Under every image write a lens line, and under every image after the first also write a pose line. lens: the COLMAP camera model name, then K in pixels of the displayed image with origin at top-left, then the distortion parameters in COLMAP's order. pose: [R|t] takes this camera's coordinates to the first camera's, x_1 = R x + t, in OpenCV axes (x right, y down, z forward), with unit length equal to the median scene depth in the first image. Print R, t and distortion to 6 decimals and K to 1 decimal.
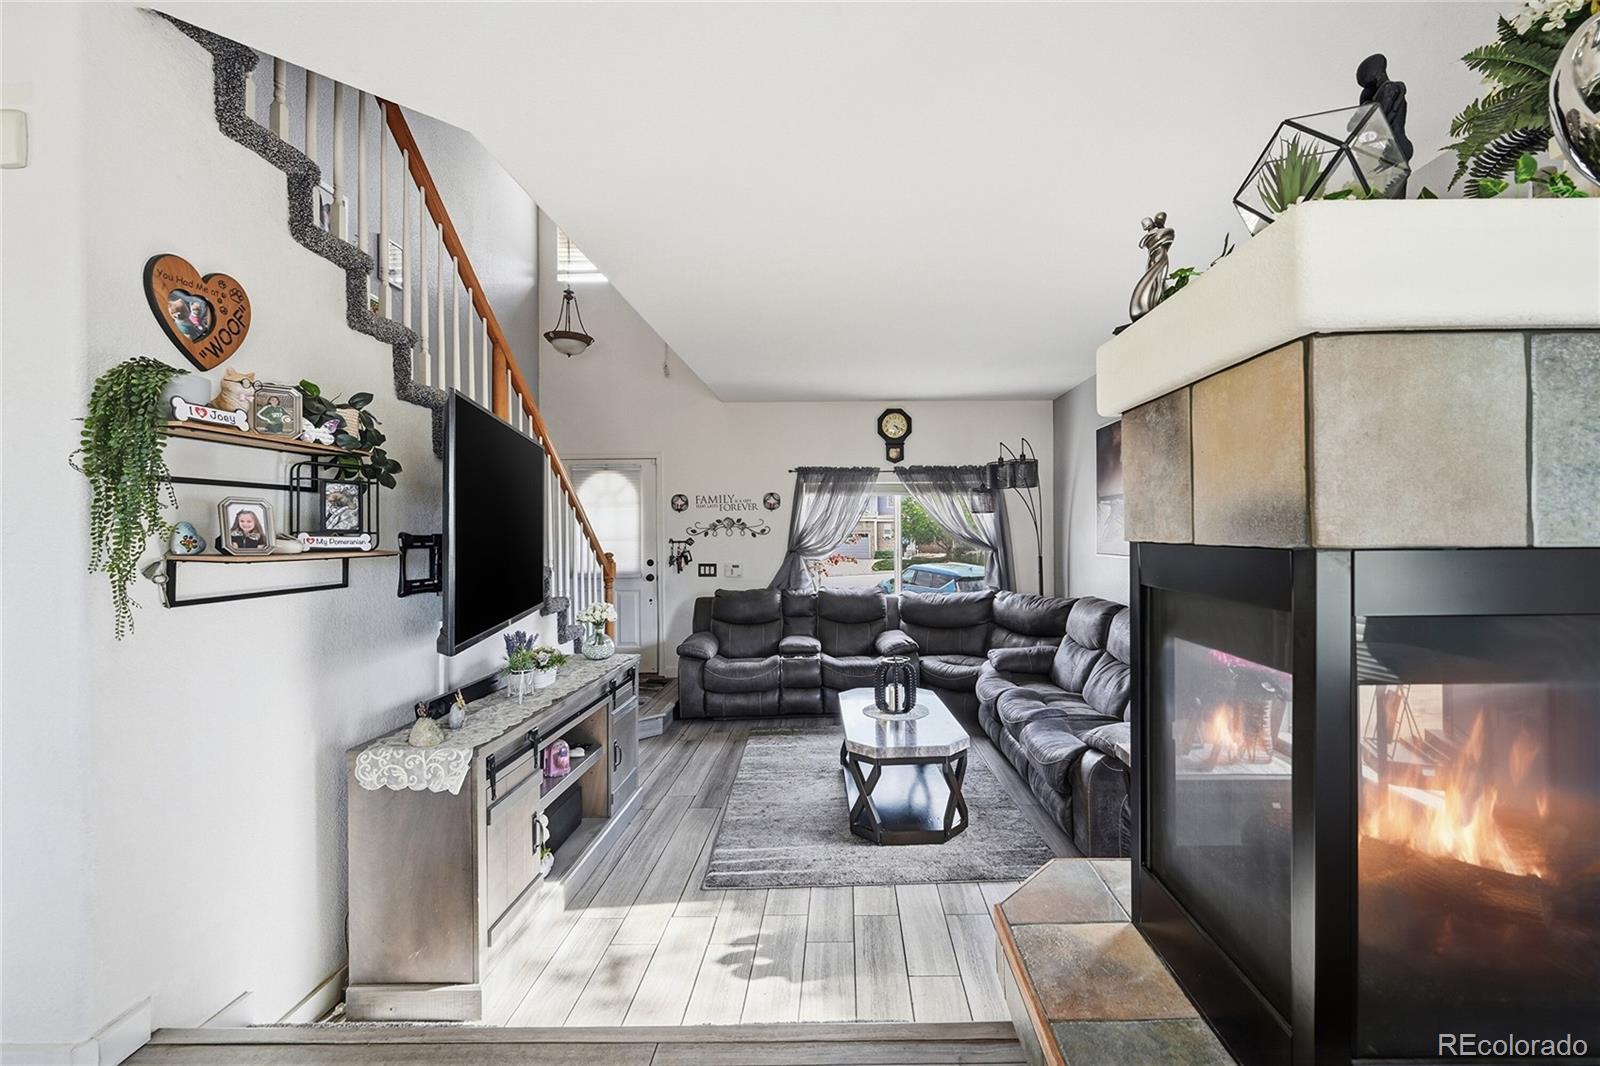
lens RADIAL K [[658.5, 0, 856.1], [0, 658.5, 532.7], [0, 0, 1]] dist [-0.000278, 0.000144]
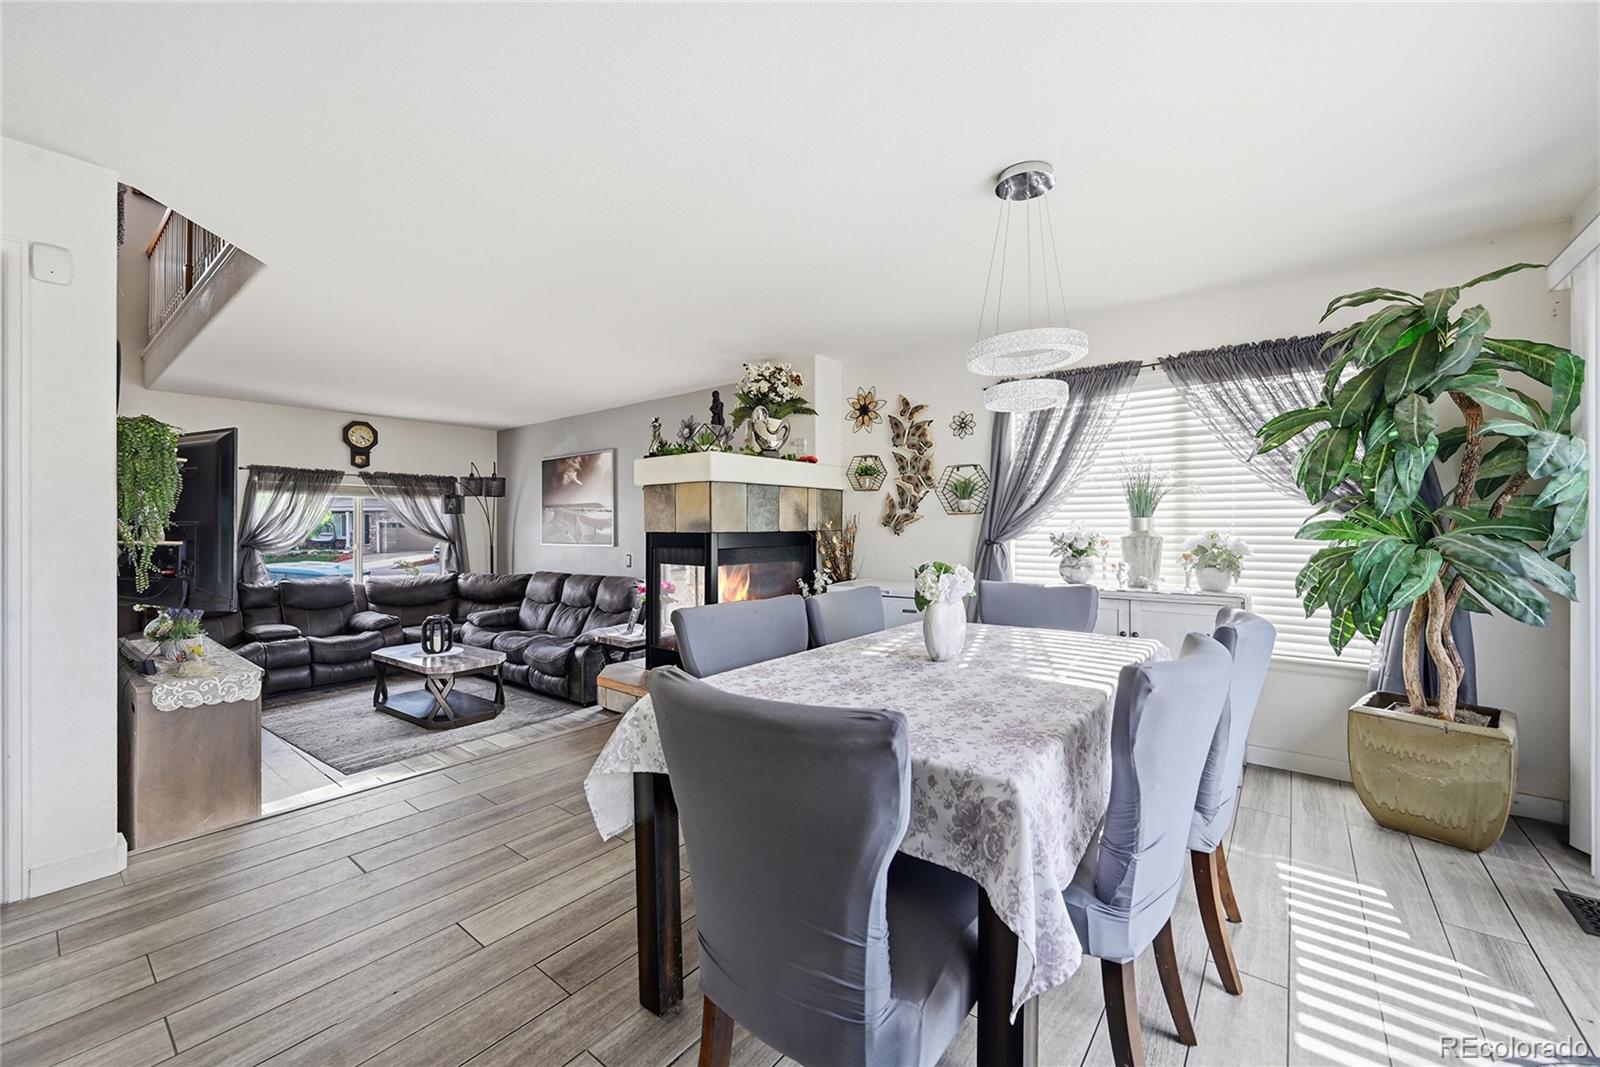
lens RADIAL K [[636.2, 0, 794.5], [0, 636.2, 530.0], [0, 0, 1]] dist [0.002566, -0.000056]
pose [[0.637527, 0.001736, 0.770426, -0.366035], [-0.002066, 0.999998, -0.000543, 0.001476], [-0.770426, -0.001245, 0.637529, -0.347994]]
